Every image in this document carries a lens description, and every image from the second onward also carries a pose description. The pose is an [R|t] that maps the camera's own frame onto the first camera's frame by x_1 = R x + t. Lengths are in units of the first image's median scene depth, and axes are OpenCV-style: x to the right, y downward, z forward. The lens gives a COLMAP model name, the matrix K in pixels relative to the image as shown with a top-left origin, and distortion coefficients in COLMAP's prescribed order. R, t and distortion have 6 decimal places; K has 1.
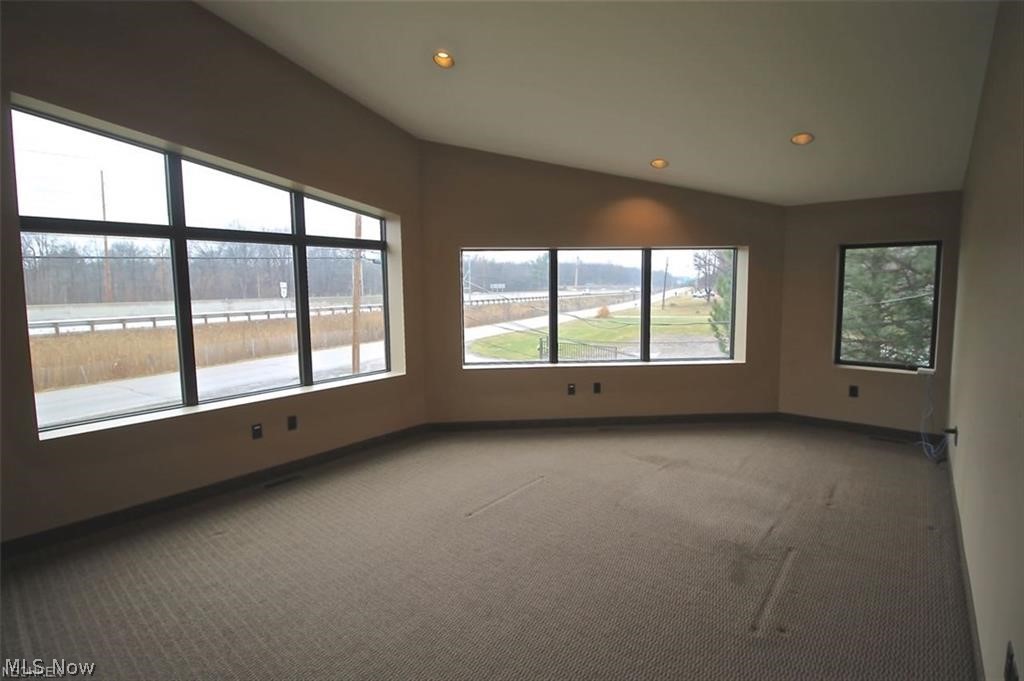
lens RADIAL K [[484.3, 0, 510.6], [0, 484.3, 335.0], [0, 0, 1]] dist [-0.012046, -0.004451]
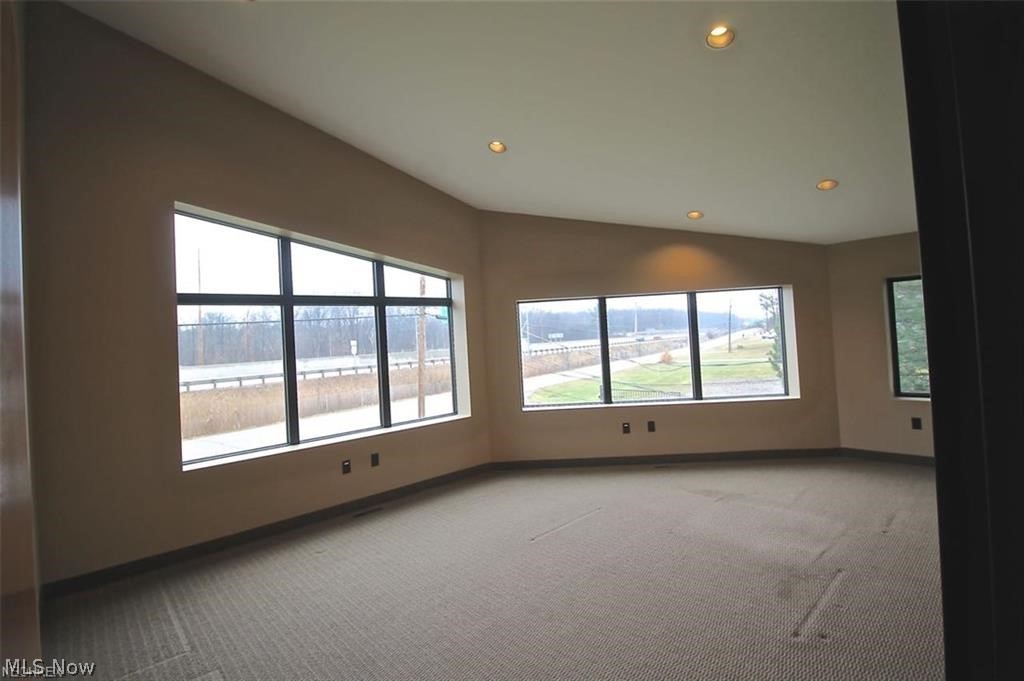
lens RADIAL K [[484.3, 0, 513.2], [0, 484.3, 341.9], [0, 0, 1]] dist [-0.012046, -0.004451]
pose [[0.992465, -0.041826, -0.115165, 0.013578], [0.031351, 0.995329, -0.091312, 0.017276], [0.118446, 0.087013, 0.989141, -0.104378]]
